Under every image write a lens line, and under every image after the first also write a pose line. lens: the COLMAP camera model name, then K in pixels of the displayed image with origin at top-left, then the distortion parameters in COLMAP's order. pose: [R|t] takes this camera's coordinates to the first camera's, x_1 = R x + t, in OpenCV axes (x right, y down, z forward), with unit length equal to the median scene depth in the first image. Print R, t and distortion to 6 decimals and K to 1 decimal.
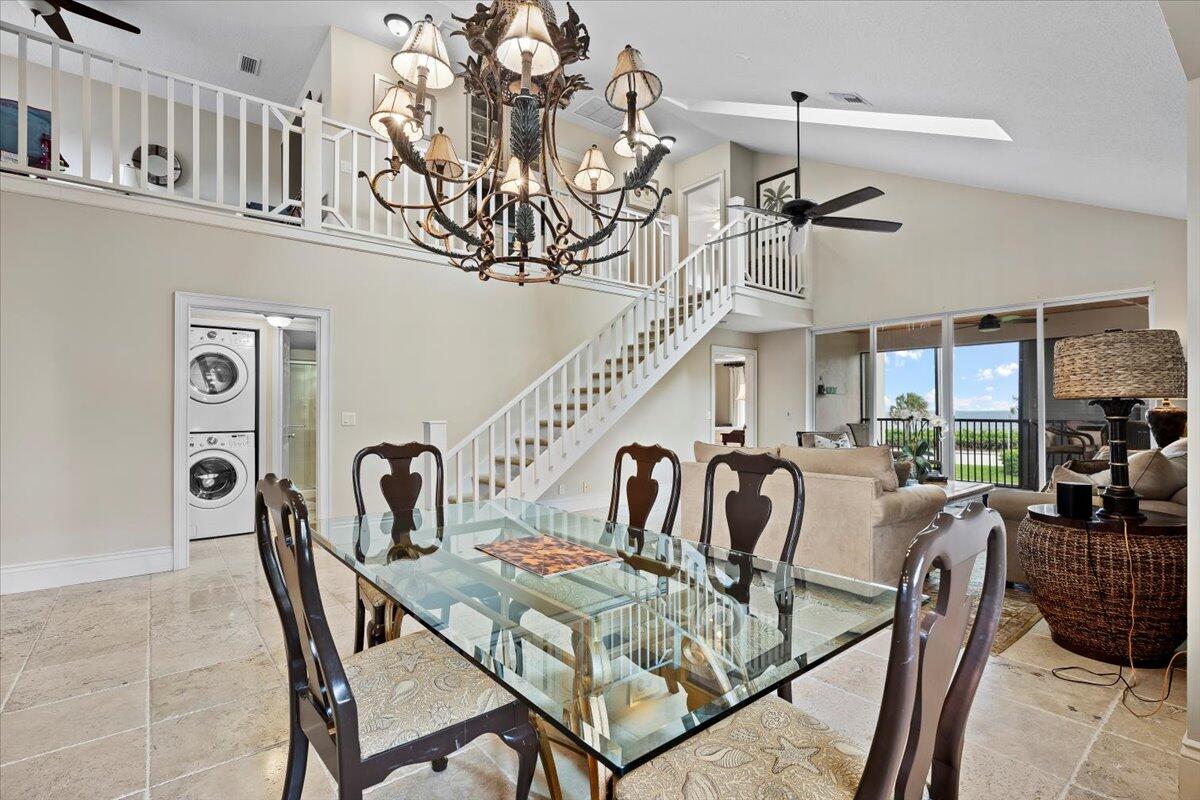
lens RADIAL K [[561.6, 0, 593.5], [0, 561.6, 399.7], [0, 0, 1]] dist [-0.003101, -0.000059]
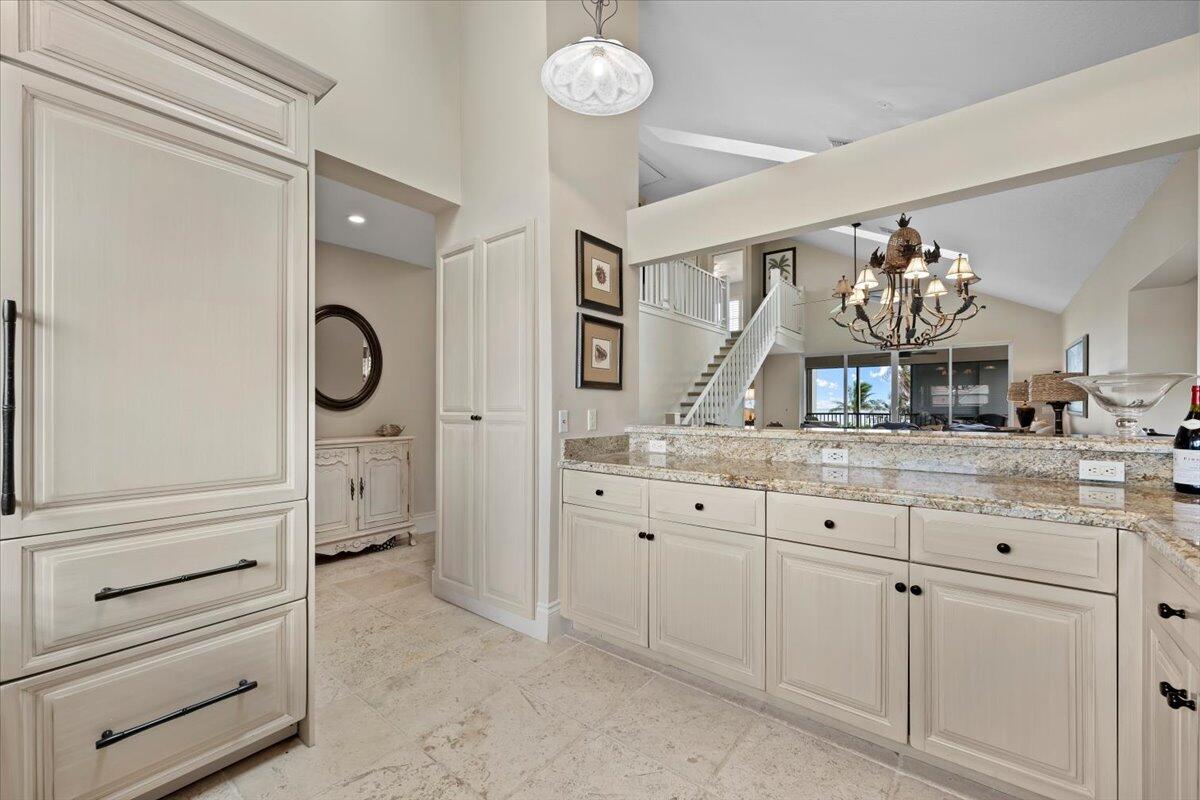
lens RADIAL K [[473.9, 0, 605.0], [0, 473.9, 405.8], [0, 0, 1]] dist [0.005545, 0.000174]
pose [[0.976739, 0.003507, 0.214402, -0.432573], [-0.007996, 0.999767, 0.020072, -0.003159], [-0.214282, -0.021319, 0.976539, -0.169723]]
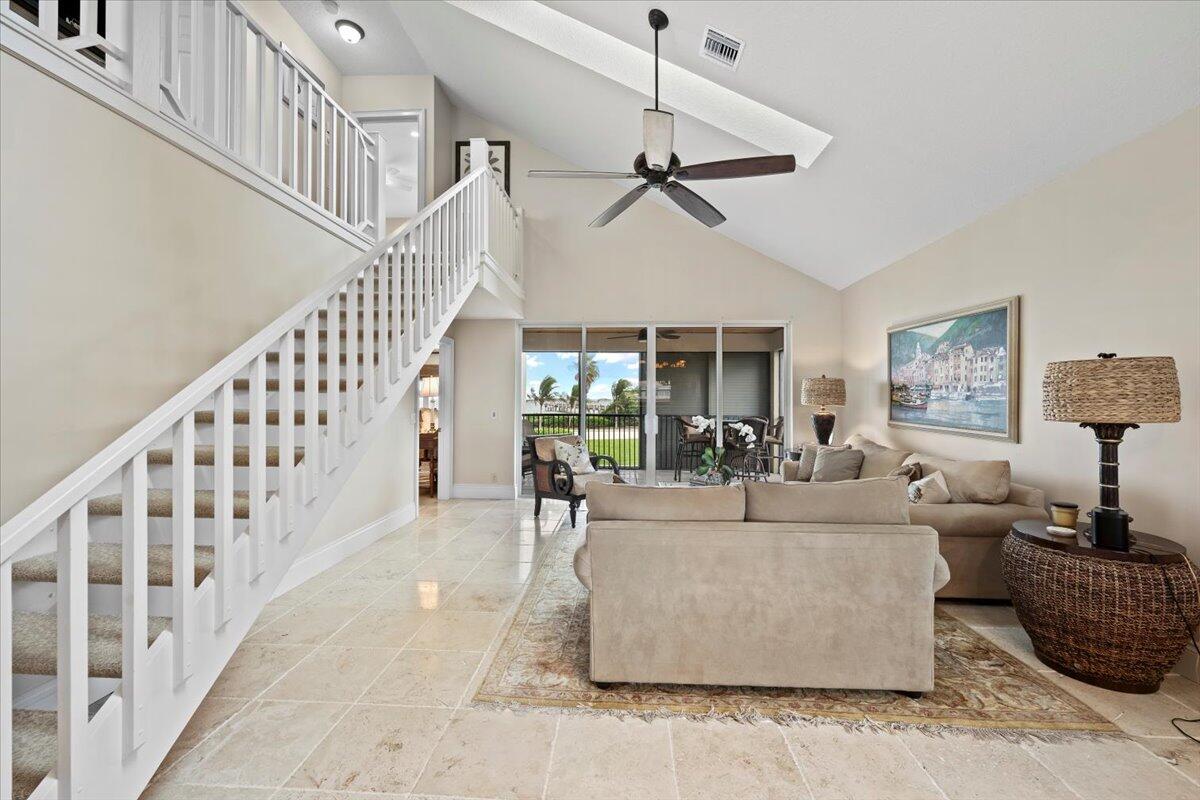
lens RADIAL K [[473.9, 0, 599.7], [0, 473.9, 398.9], [0, 0, 1]] dist [0.005545, 0.000174]
pose [[0.670955, 0.005775, 0.741475, -0.110396], [-0.025518, 0.999557, 0.015306, -0.010921], [-0.741059, -0.029191, 0.670805, 0.369833]]
